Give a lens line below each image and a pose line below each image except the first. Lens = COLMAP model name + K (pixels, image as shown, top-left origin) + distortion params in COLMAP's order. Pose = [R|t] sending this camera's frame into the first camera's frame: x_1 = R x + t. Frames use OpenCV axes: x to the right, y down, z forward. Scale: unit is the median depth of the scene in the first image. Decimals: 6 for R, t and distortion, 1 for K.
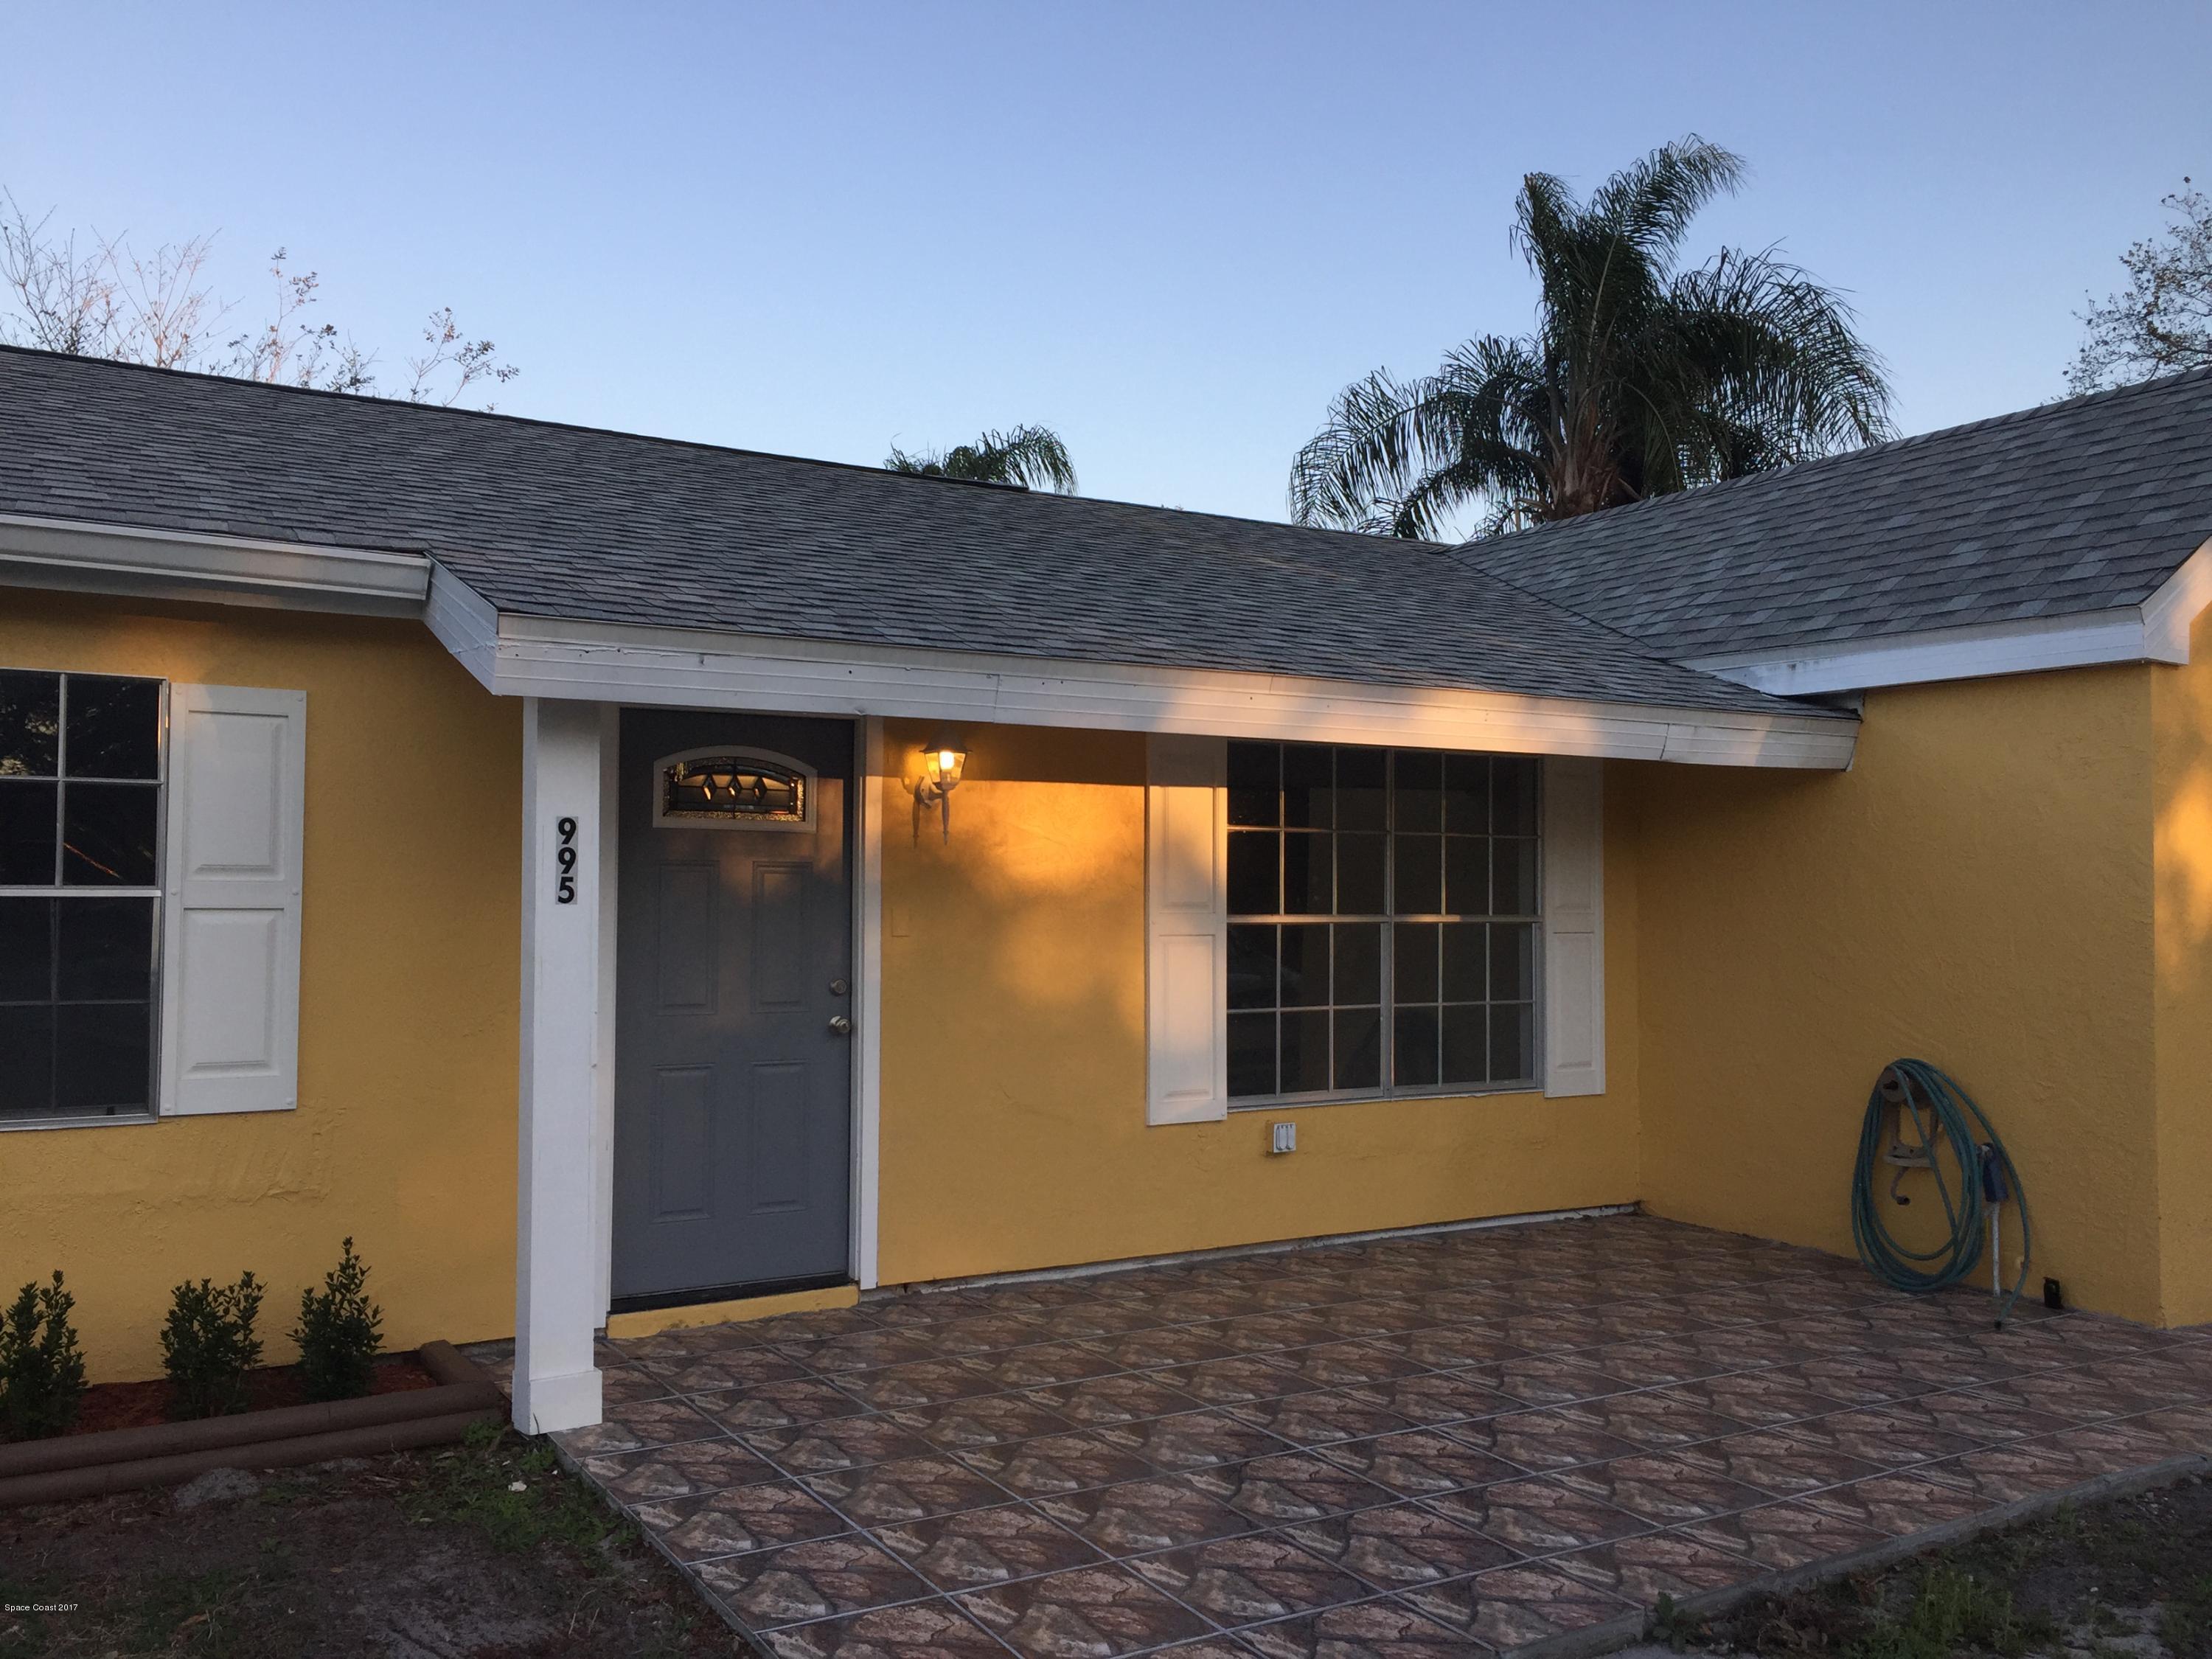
lens RADIAL K [[1877.1, 0, 1106.0], [0, 1877.1, 829.5], [0, 0, 1]] dist [0.084378, -0.112170]
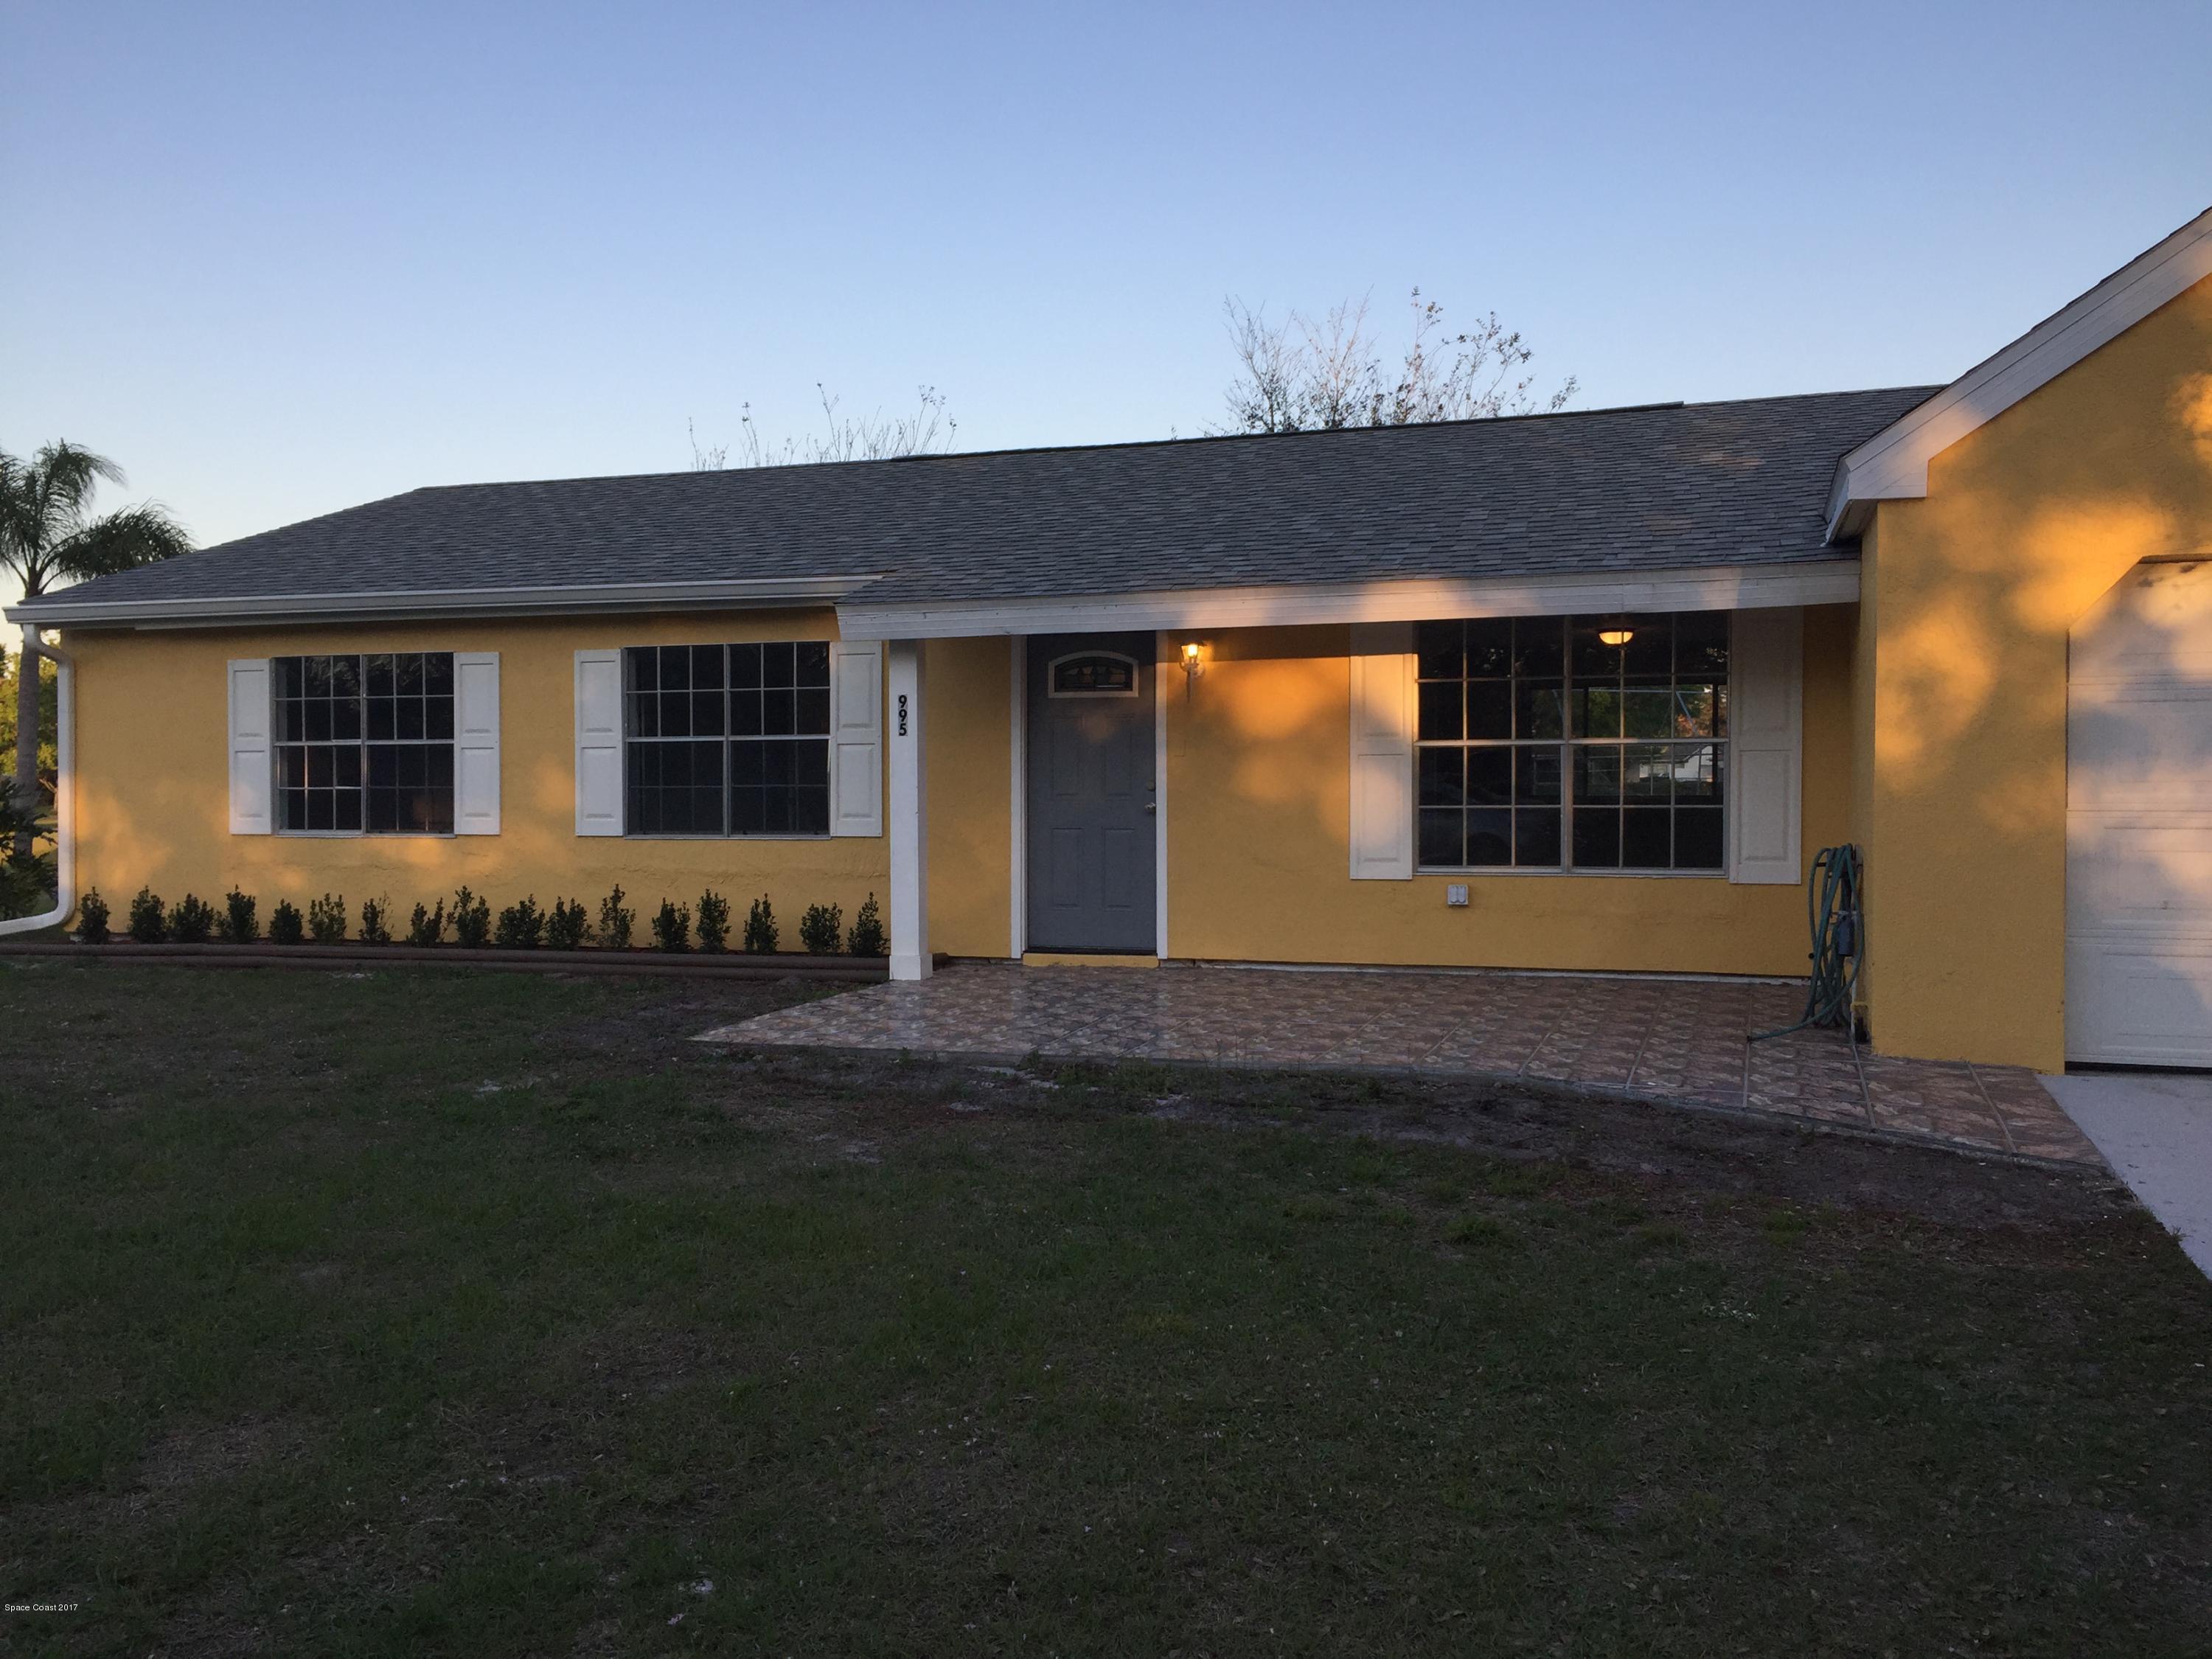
lens RADIAL K [[1877.1, 0, 1106.0], [0, 1877.1, 829.5], [0, 0, 1]] dist [0.084378, -0.112170]
pose [[0.640548, 0.006528, -0.767890, 1.062986], [0.033867, 0.998751, 0.036741, 0.053687], [0.767171, -0.049540, 0.639527, -0.128317]]
